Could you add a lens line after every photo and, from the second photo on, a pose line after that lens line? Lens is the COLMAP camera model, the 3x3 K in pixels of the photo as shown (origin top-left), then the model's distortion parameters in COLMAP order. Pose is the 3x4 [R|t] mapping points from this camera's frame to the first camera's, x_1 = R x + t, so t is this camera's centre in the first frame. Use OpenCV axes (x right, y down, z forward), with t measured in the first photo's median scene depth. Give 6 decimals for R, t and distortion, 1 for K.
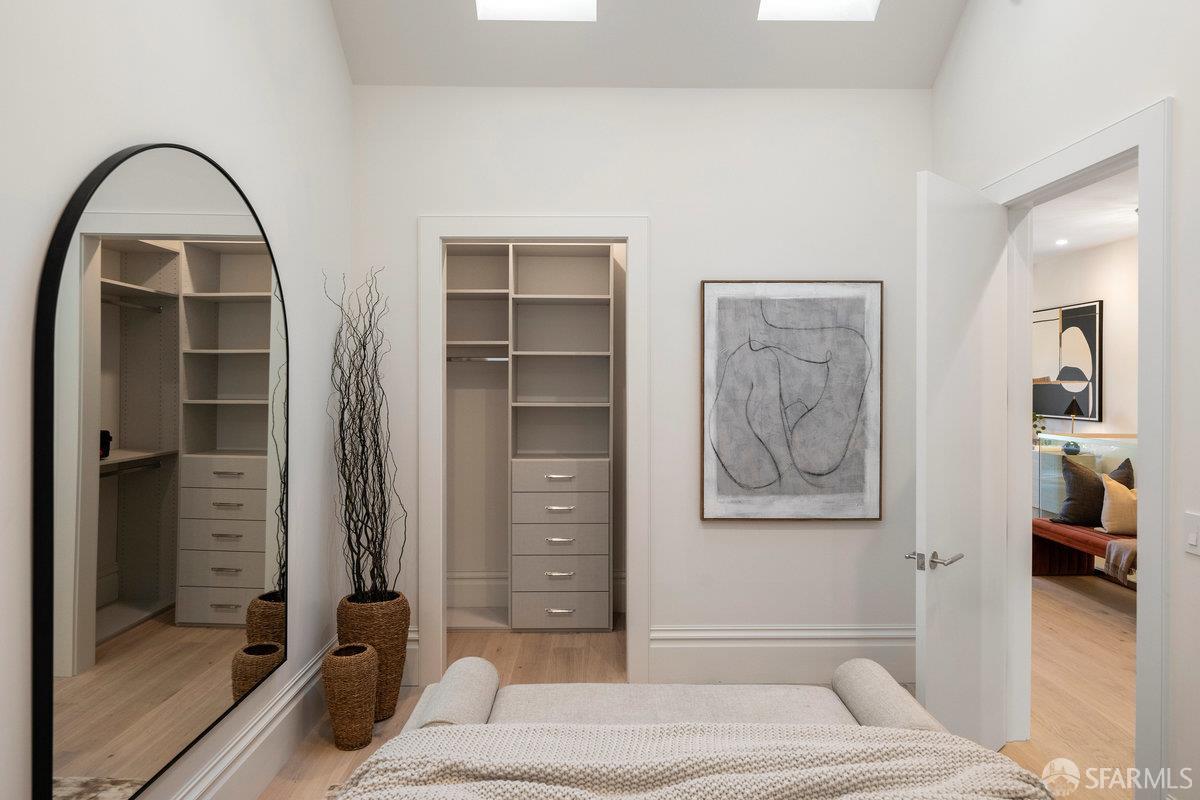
lens RADIAL K [[737.8, 0, 599.6], [0, 737.8, 384.2], [0, 0, 1]] dist [0.000016, -0.000087]
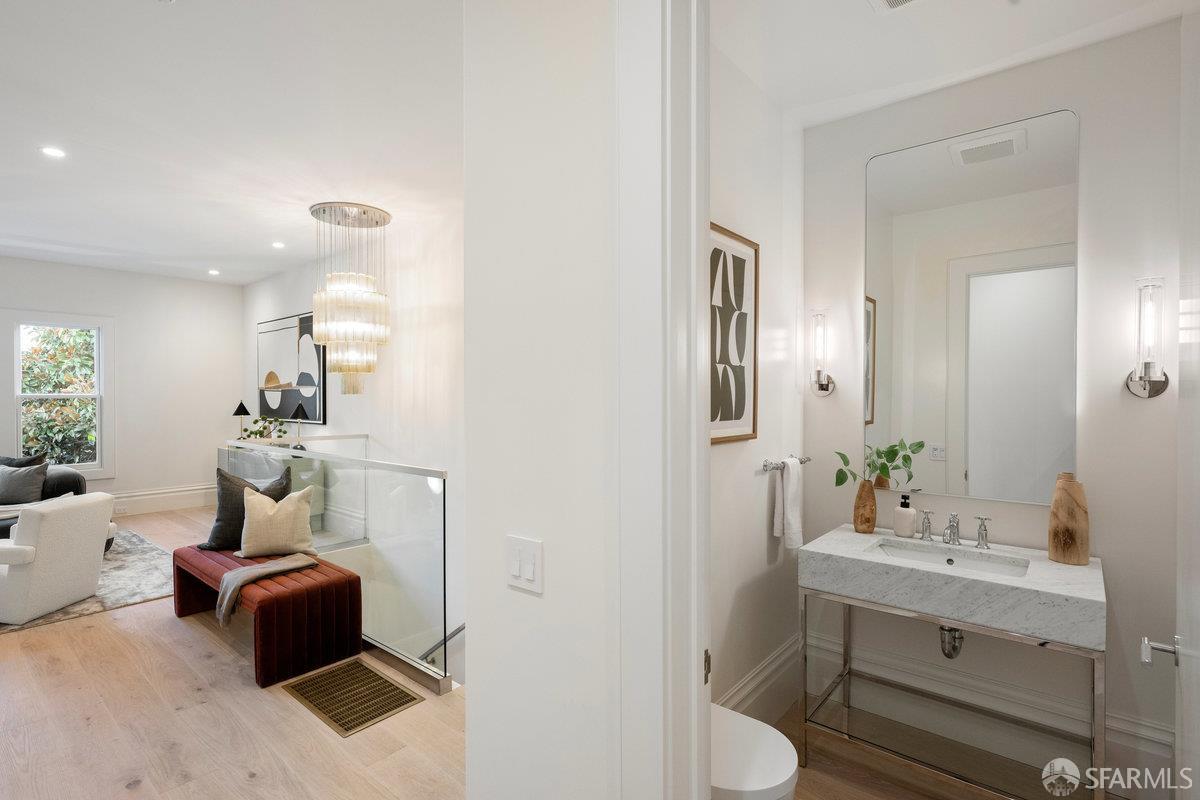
lens RADIAL K [[592.6, 0, 600.0], [0, 592.6, 400.0], [0, 0, 1]] dist [0.000135, 0.000055]
pose [[0.643259, -0.011311, 0.765565, 0.281906], [0.001703, 0.999910, 0.013343, 0.004847], [-0.765647, -0.007280, 0.643220, 0.151435]]
